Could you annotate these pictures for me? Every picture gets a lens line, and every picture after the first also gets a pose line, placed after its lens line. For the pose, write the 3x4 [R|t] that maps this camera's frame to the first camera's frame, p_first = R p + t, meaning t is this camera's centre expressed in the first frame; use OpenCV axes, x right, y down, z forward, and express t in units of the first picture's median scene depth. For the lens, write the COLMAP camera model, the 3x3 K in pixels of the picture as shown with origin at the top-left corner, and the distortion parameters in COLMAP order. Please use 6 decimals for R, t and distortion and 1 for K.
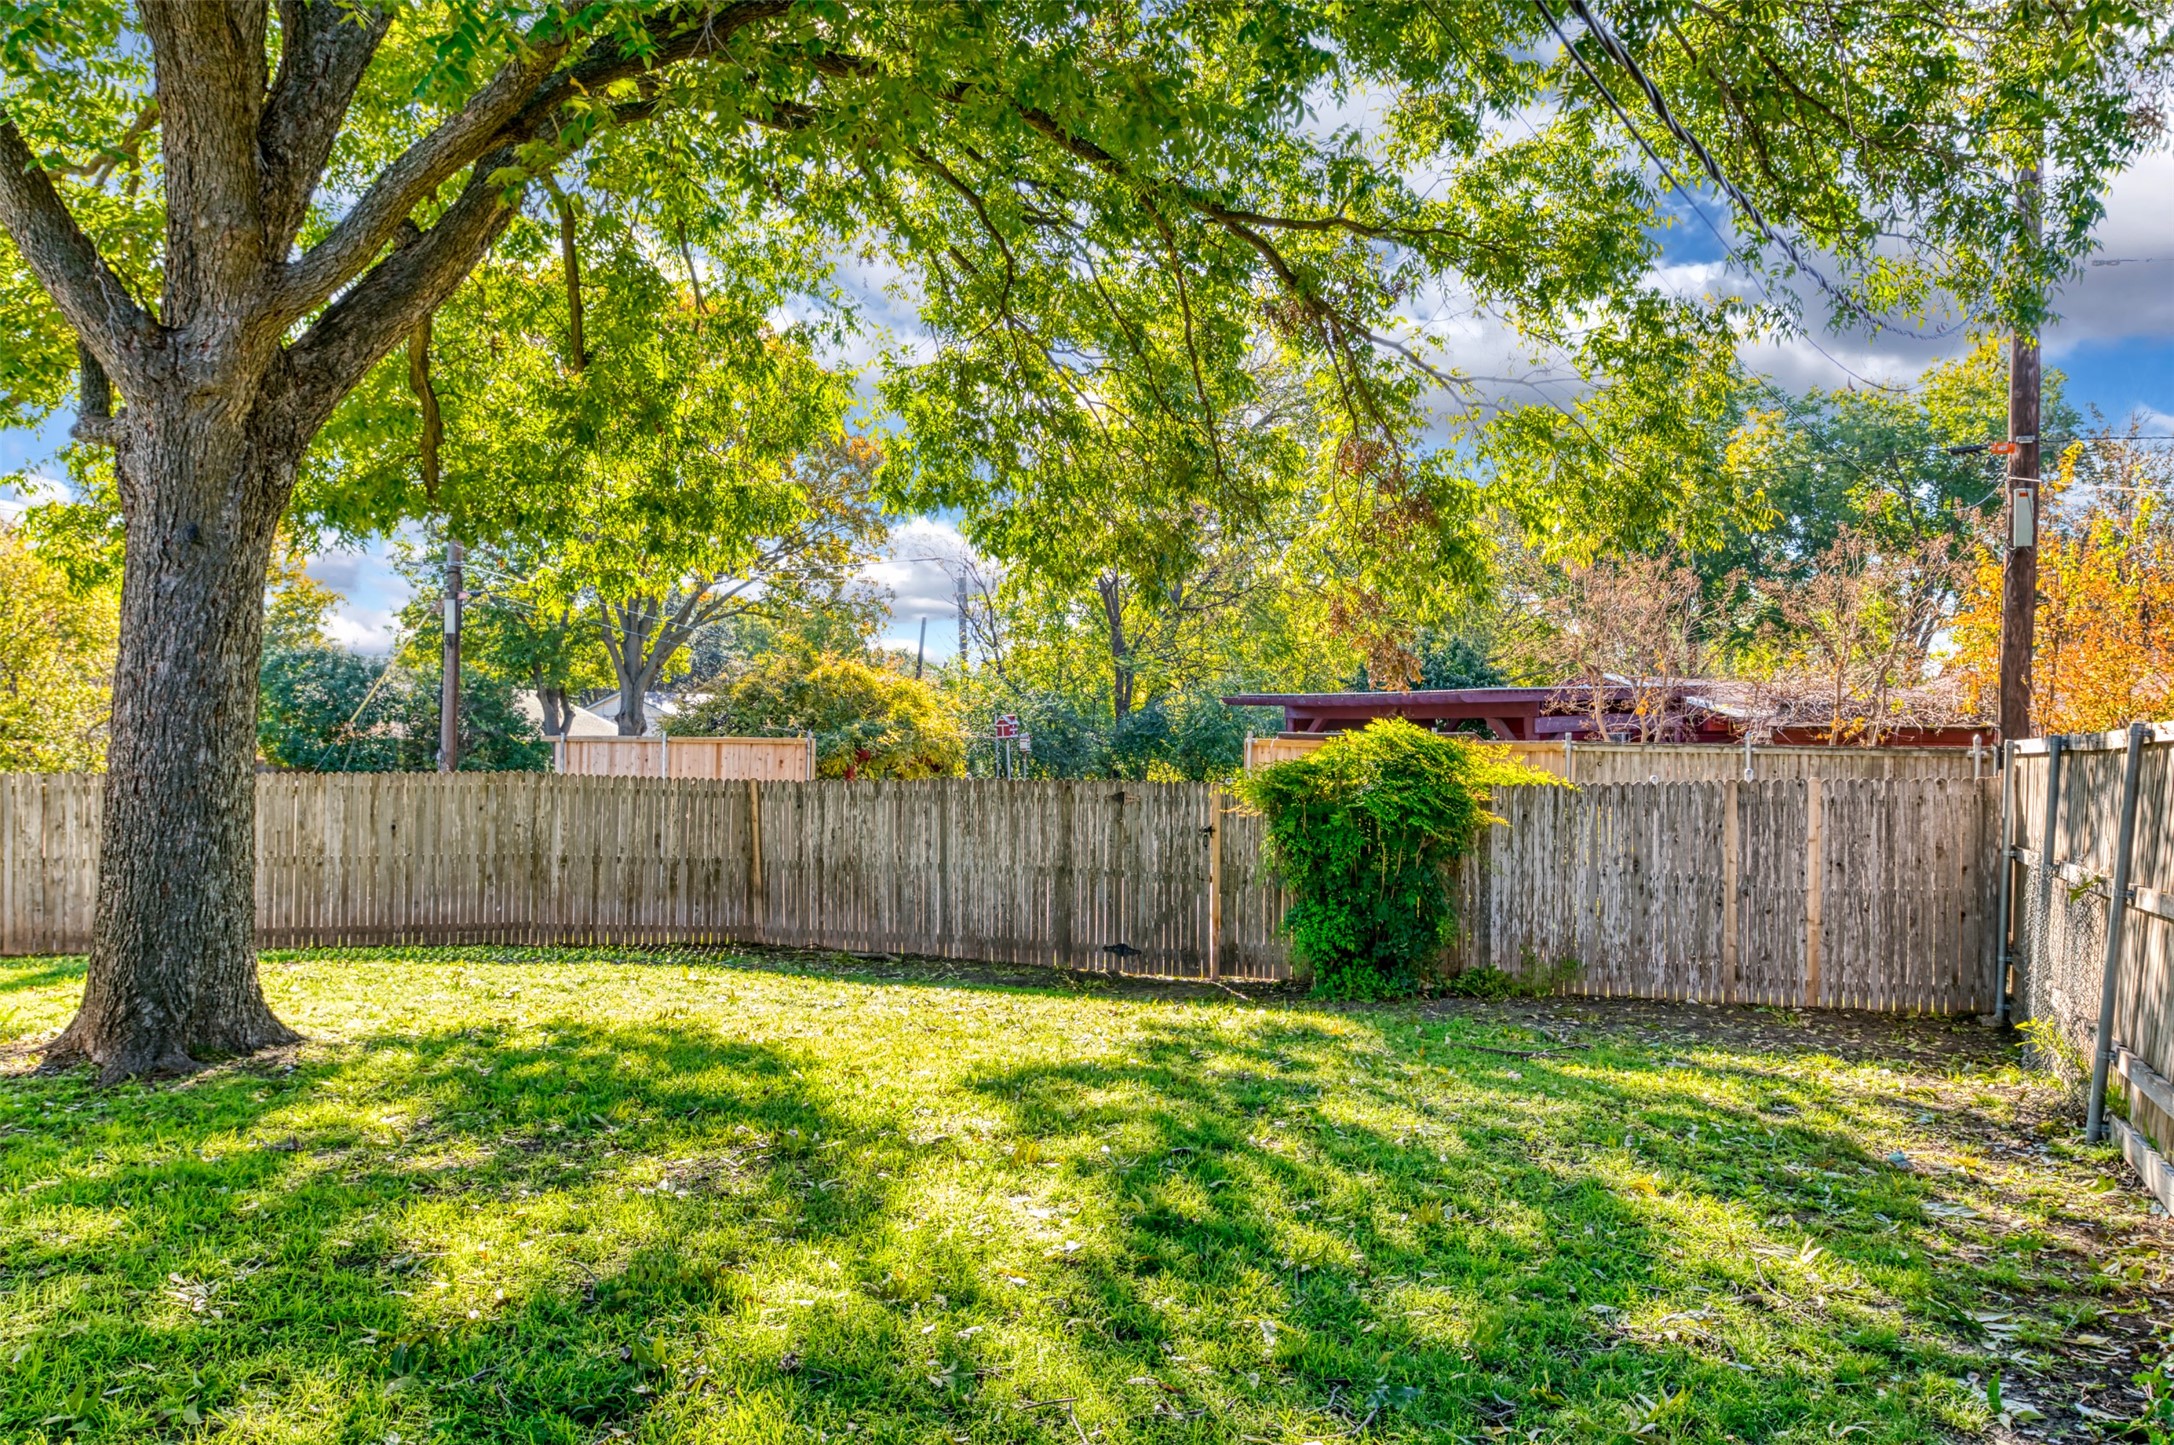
lens RADIAL K [[1514.3, 0, 1086.6], [0, 1514.3, 731.6], [0, 0, 1]] dist [-0.002791, -0.006046]
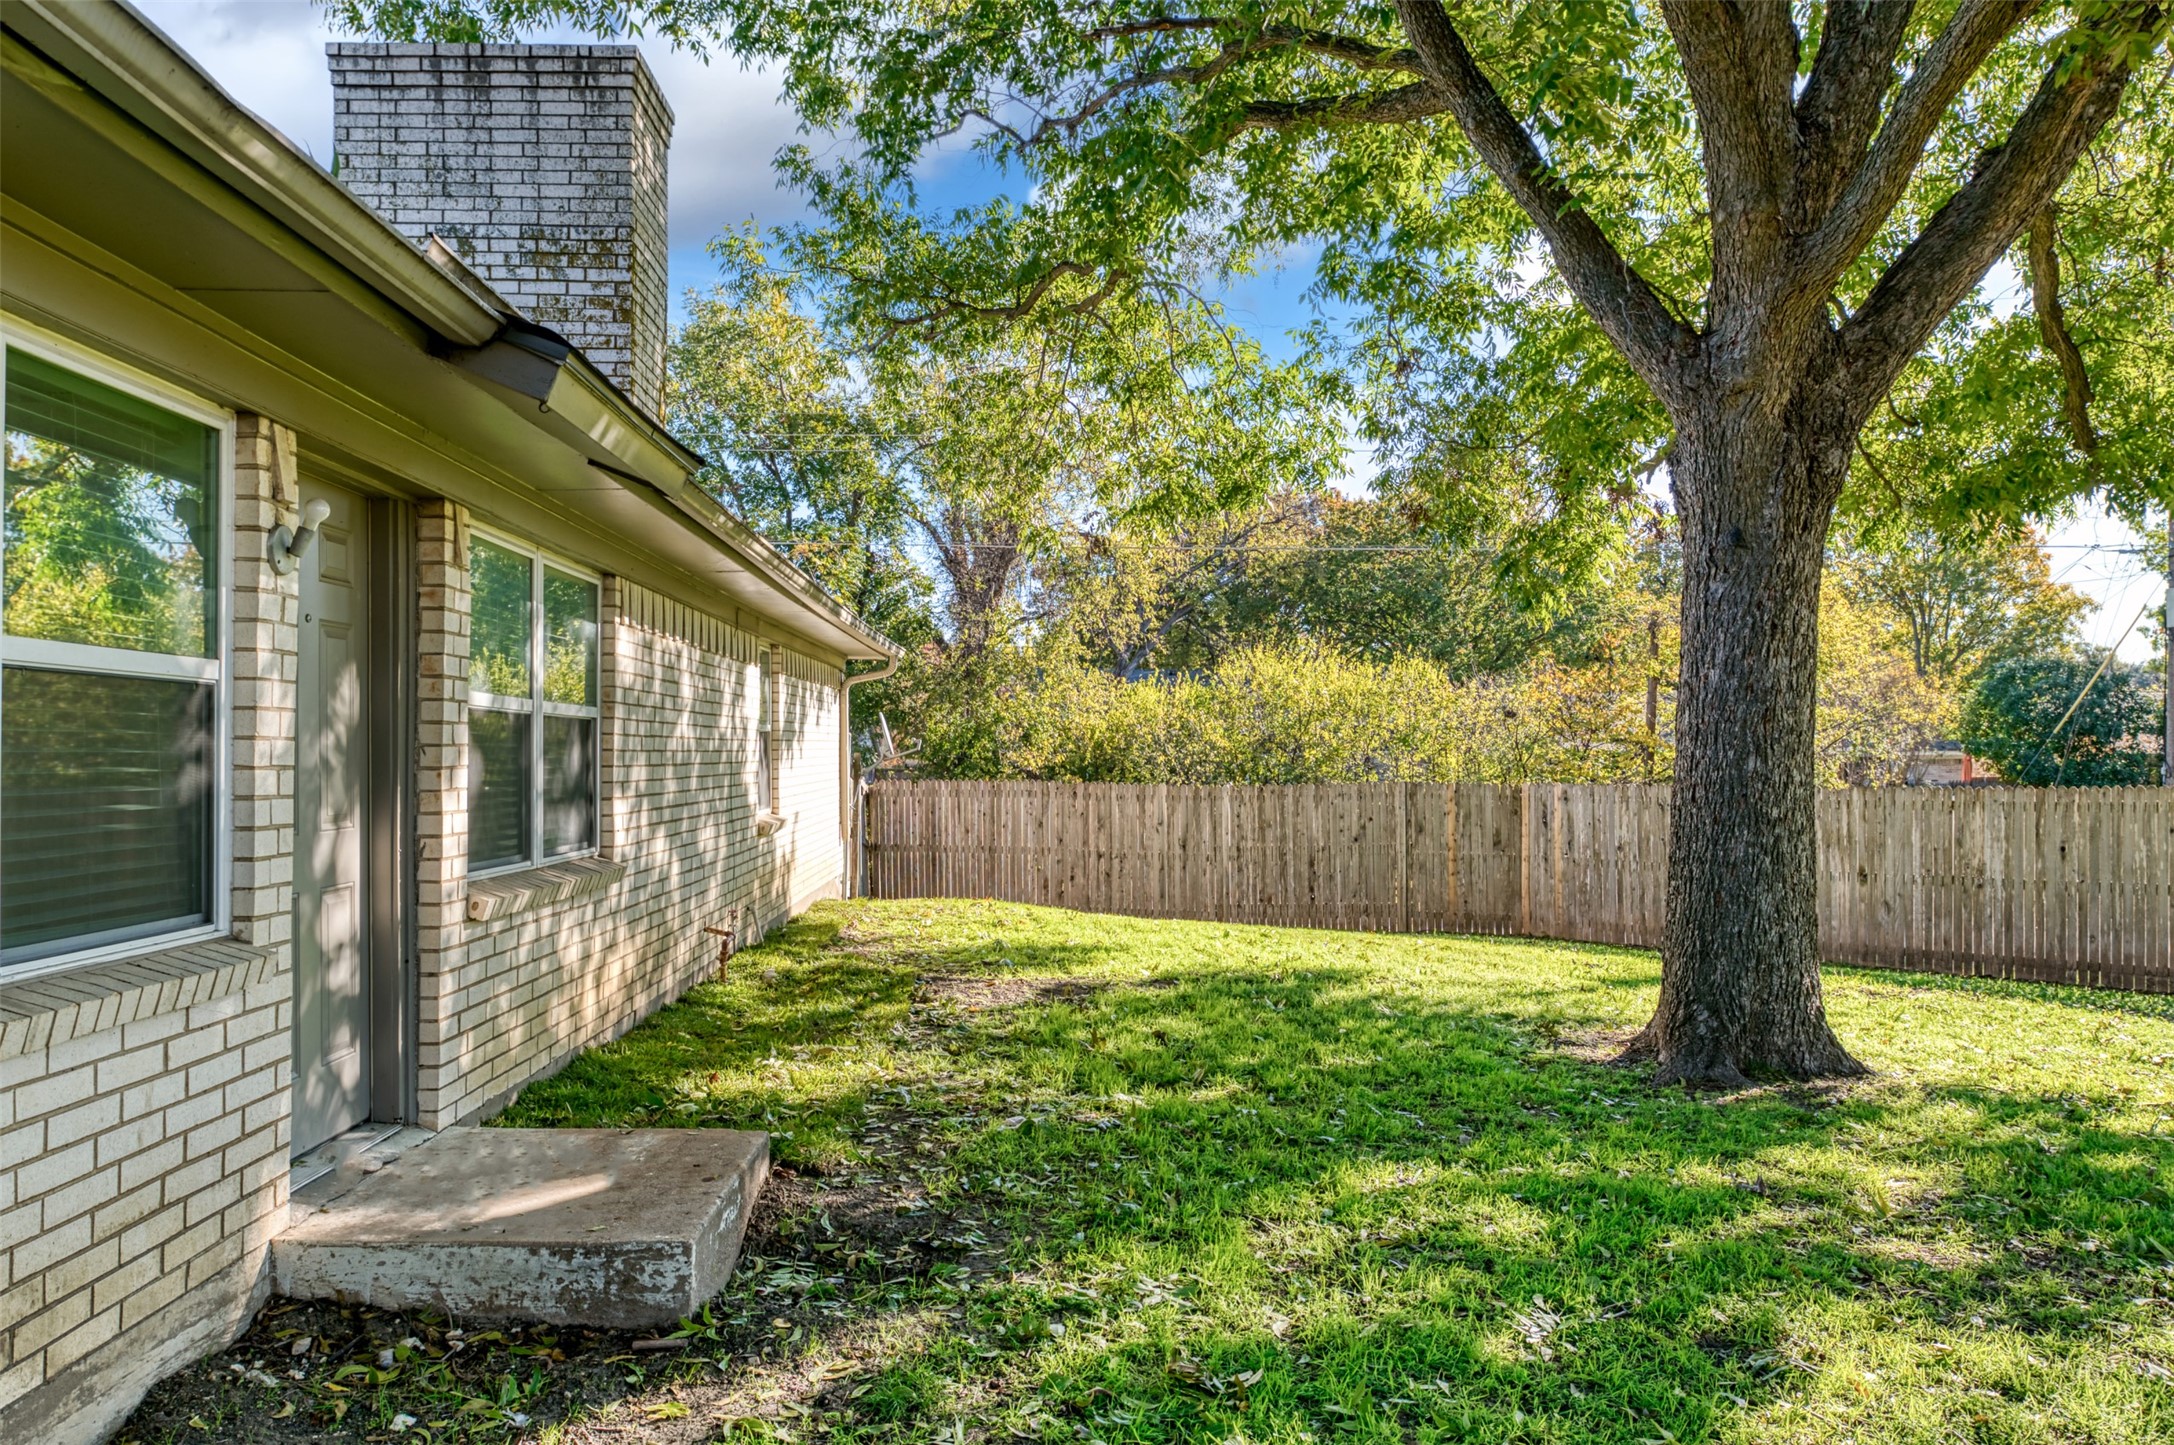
lens RADIAL K [[1514.3, 0, 1087.2], [0, 1514.3, 736.7], [0, 0, 1]] dist [-0.002791, -0.006046]
pose [[0.496026, -0.023170, -0.867999, 0.048343], [0.015651, 0.999720, -0.017742, 0.009245], [0.868167, -0.004785, 0.496250, 0.144576]]
